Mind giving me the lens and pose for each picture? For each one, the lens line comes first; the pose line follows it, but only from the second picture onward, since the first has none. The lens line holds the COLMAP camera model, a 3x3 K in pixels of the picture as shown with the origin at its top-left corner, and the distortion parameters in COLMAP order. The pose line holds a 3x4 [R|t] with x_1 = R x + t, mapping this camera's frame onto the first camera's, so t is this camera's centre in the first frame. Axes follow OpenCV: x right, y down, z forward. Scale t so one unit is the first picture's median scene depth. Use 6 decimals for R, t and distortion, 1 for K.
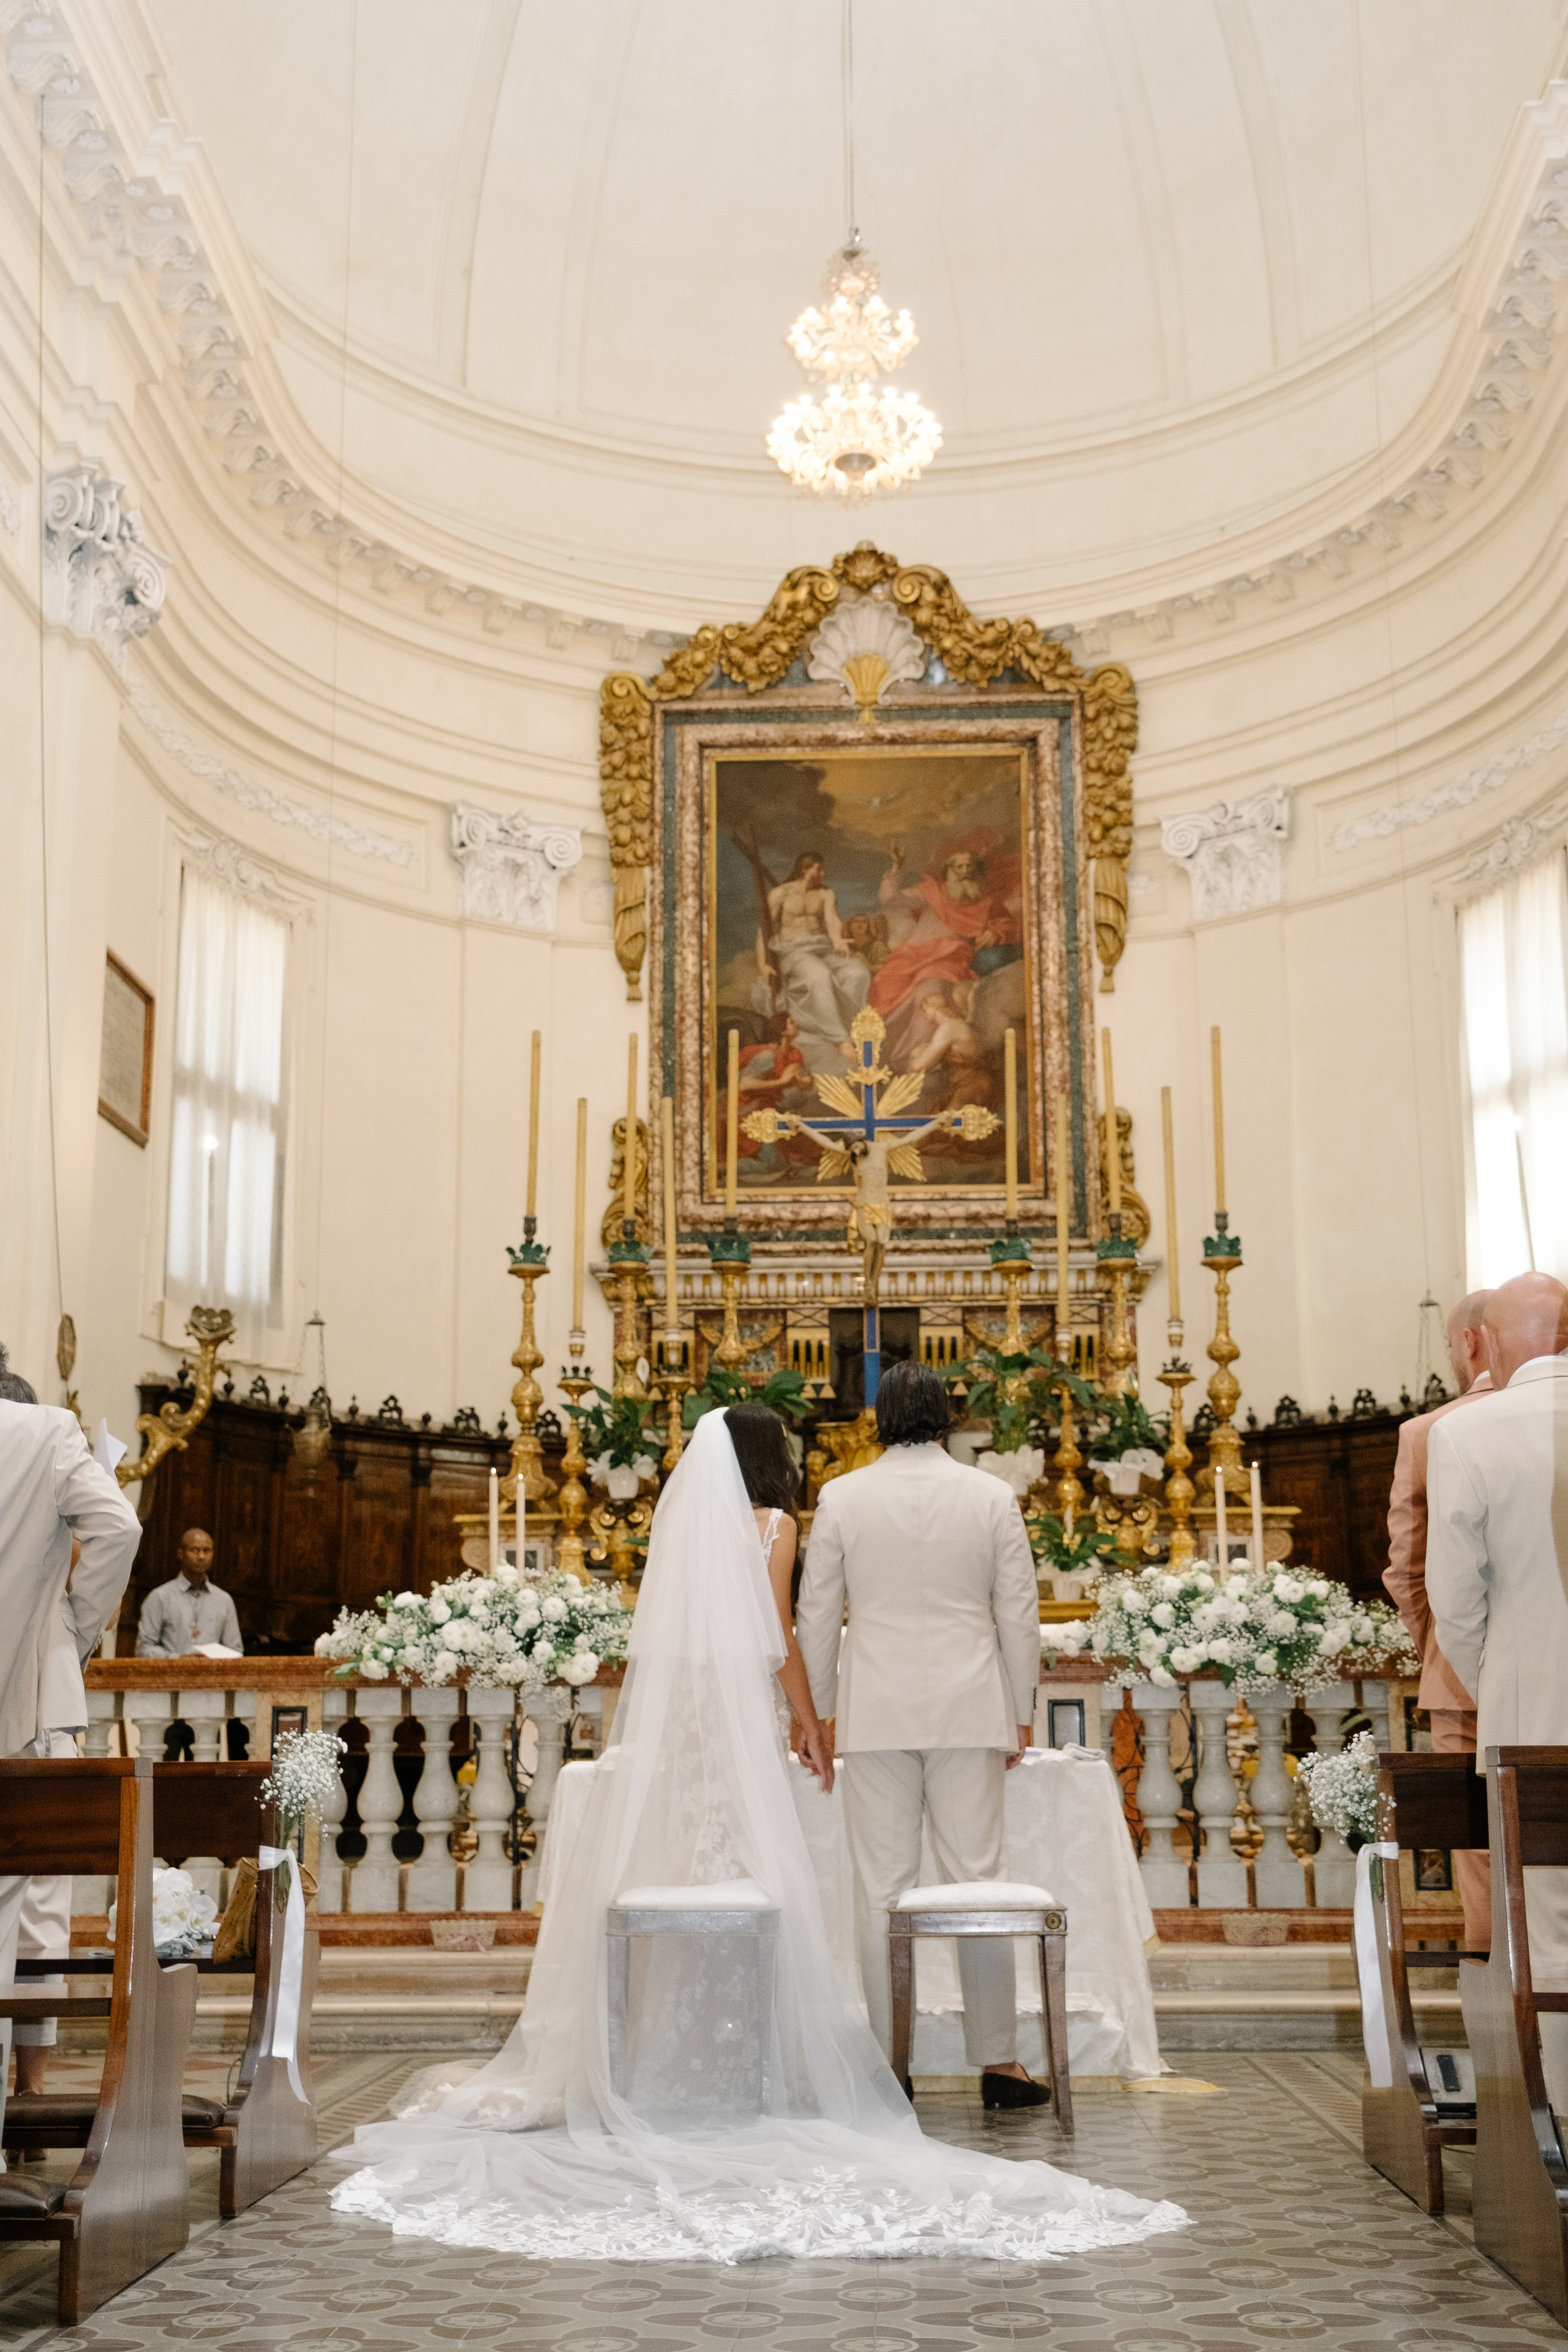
lens RADIAL K [[2775.7, 0, 786.0], [0, 2775.7, 1188.9], [0, 0, 1]] dist [0.027123, 0.011069]
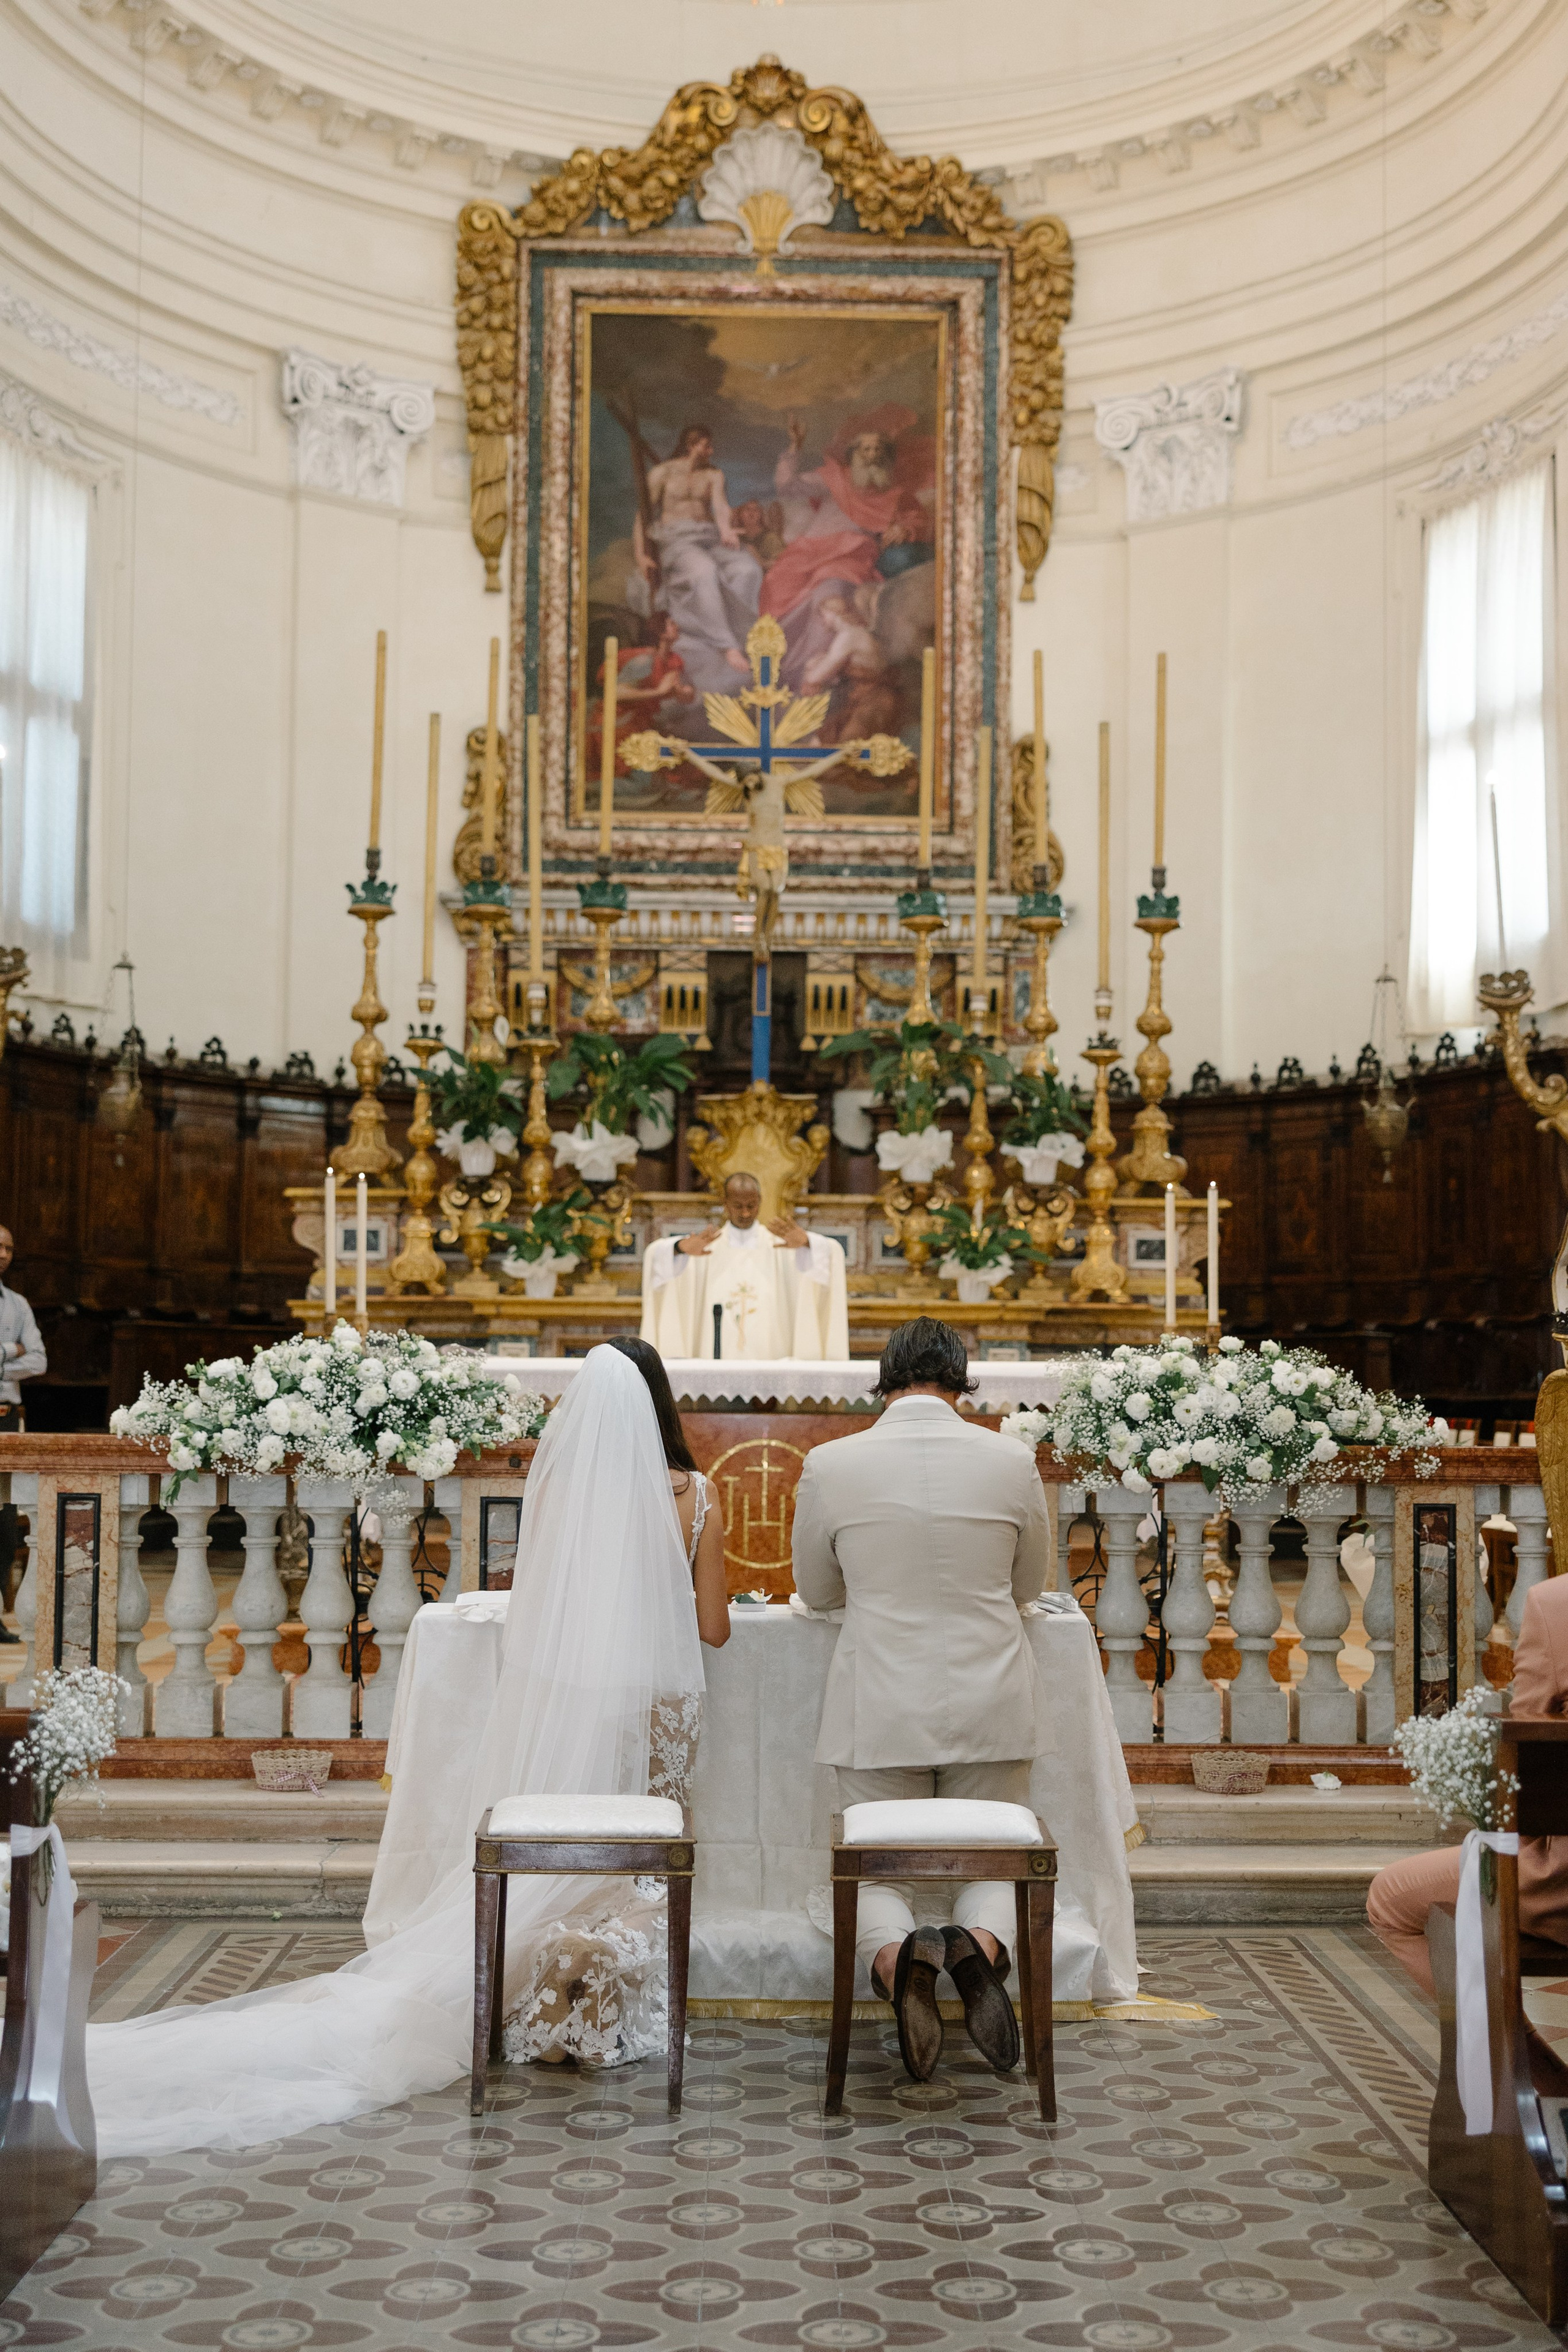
lens RADIAL K [[2863.5, 0, 832.5], [0, 2863.5, 1233.7], [0, 0, 1]] dist [0.019891, 0.000540]
pose [[0.997327, 0.020035, 0.070271, -0.007630], [-0.030798, 0.987341, 0.155593, -0.012570], [-0.066264, -0.157341, 0.985319, 0.070855]]
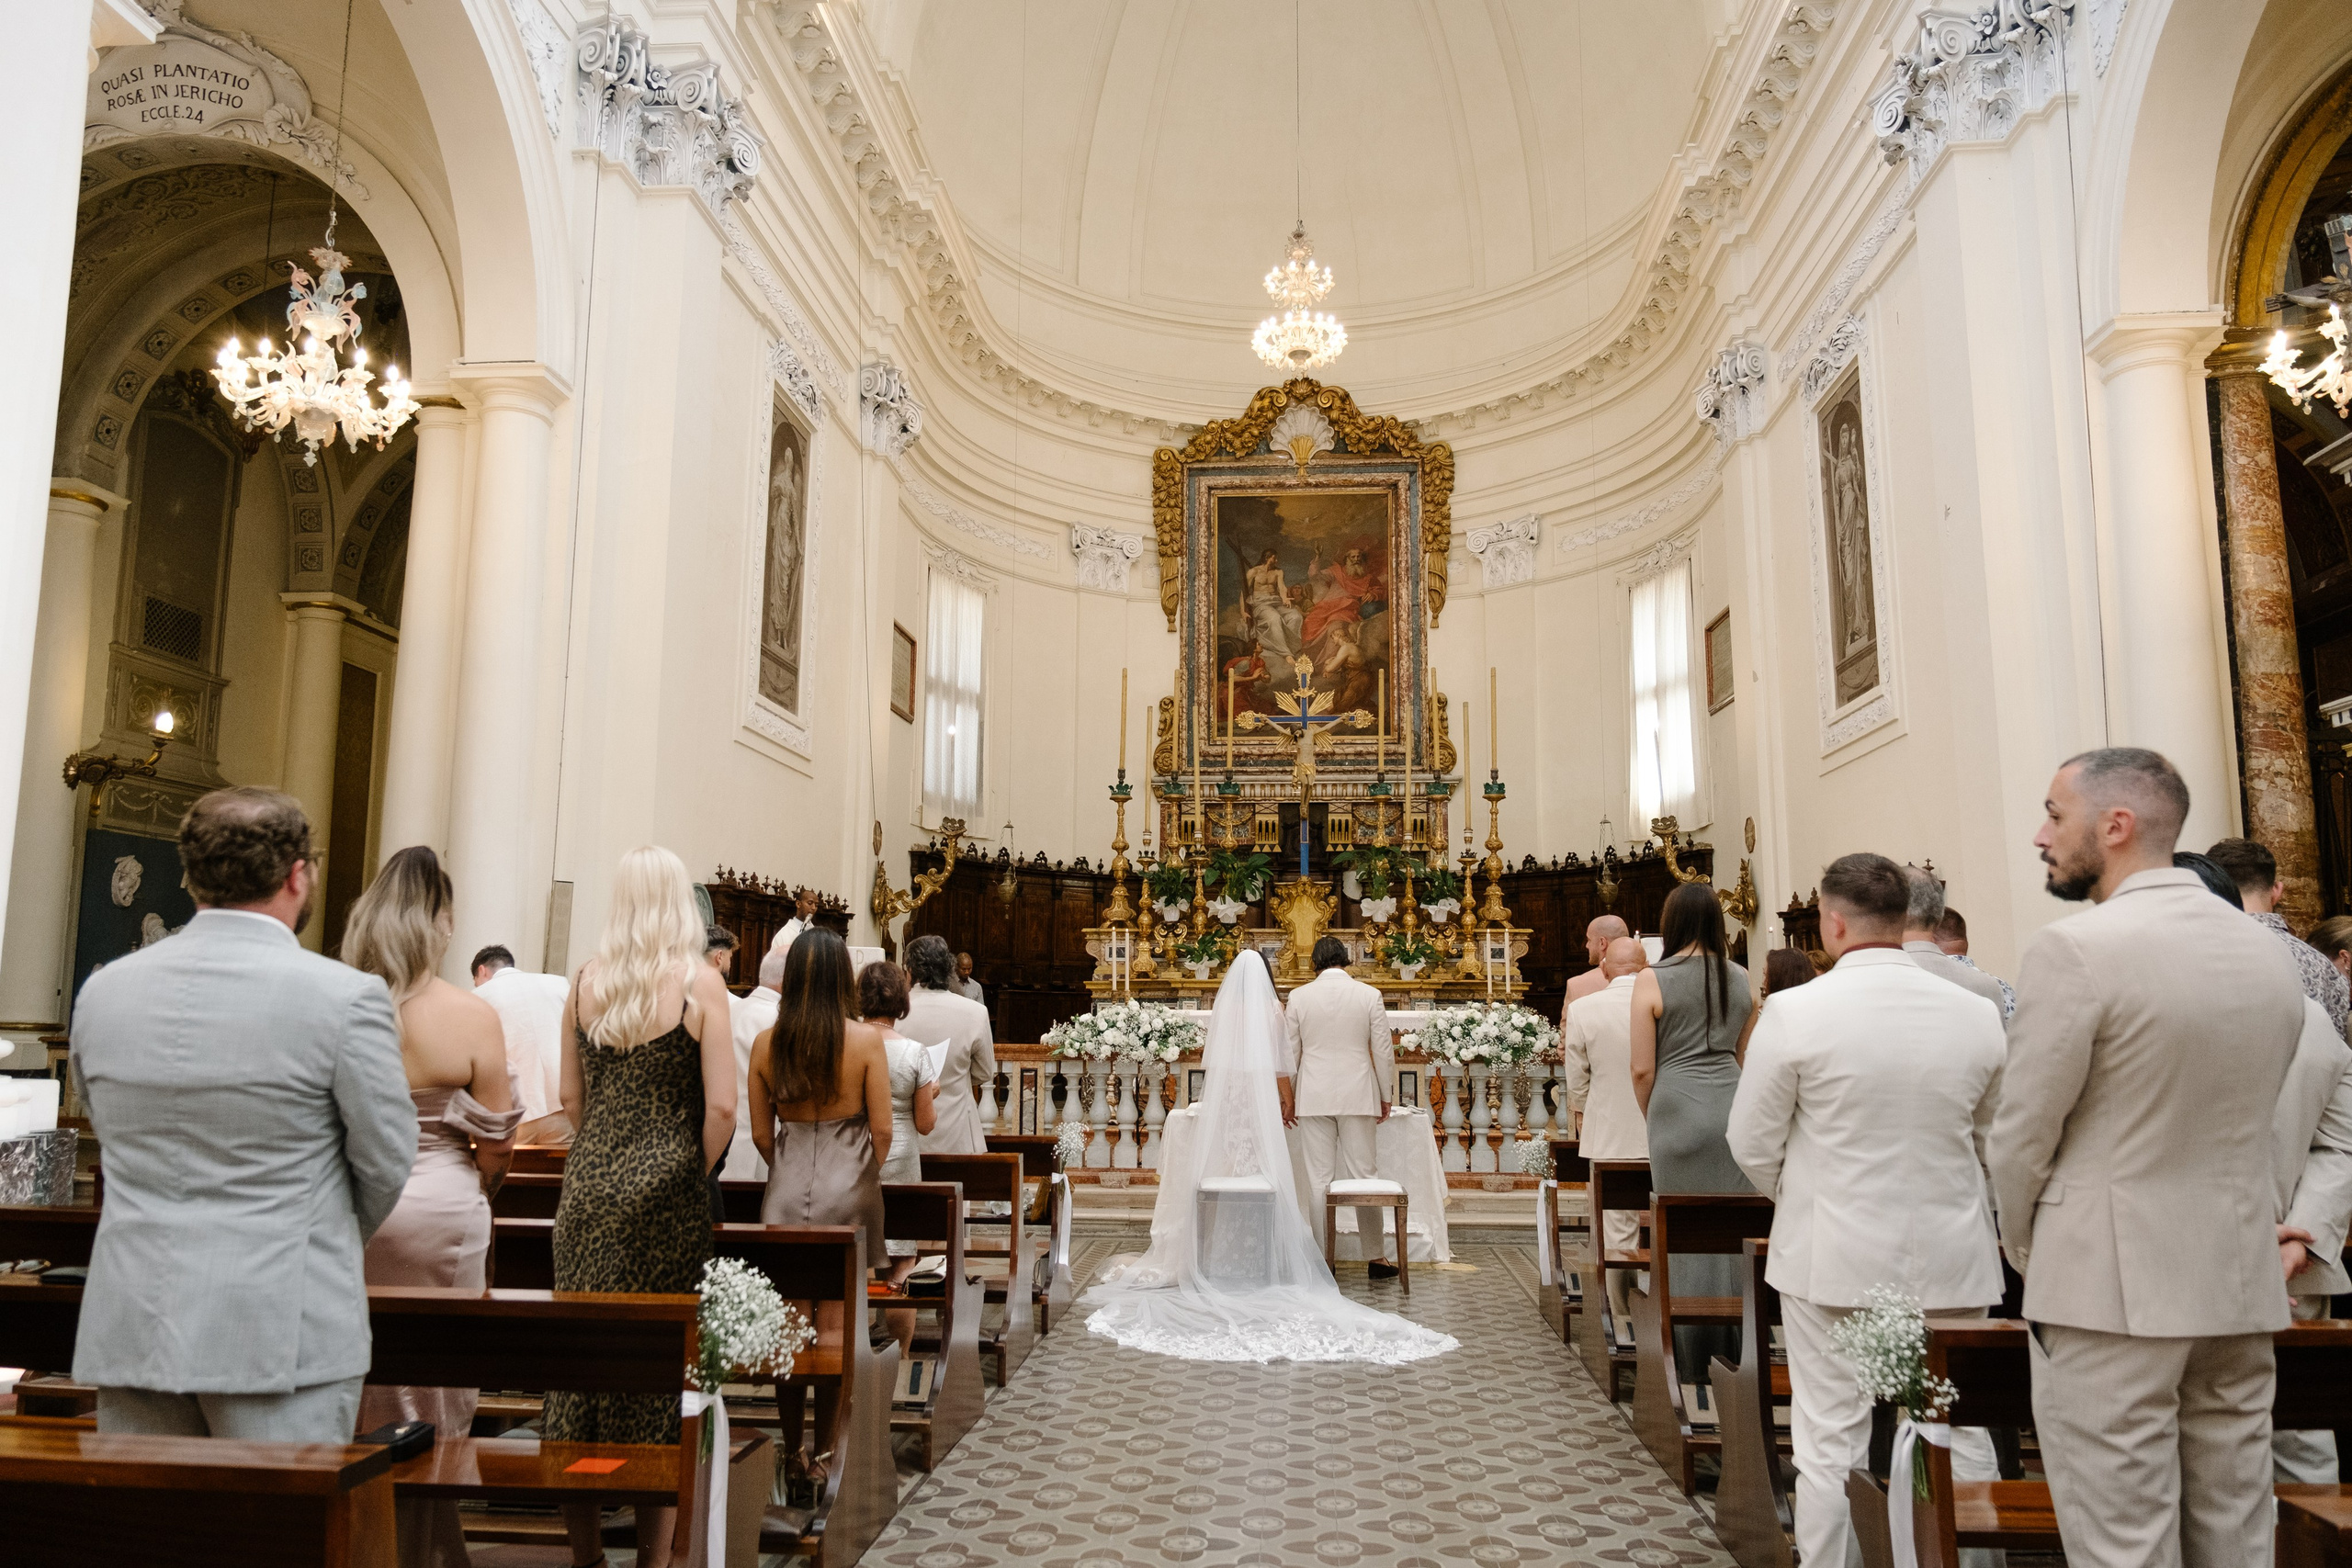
lens RADIAL K [[1646.2, 0, 1171.0], [0, 1646.2, 812.0], [0, 0, 1]] dist [-0.023032, -0.001276]
pose [[0.999111, 0.006562, -0.041636, -0.010513], [-0.002869, 0.996103, 0.088151, -0.048633], [0.042052, -0.087953, 0.995237, -0.084106]]
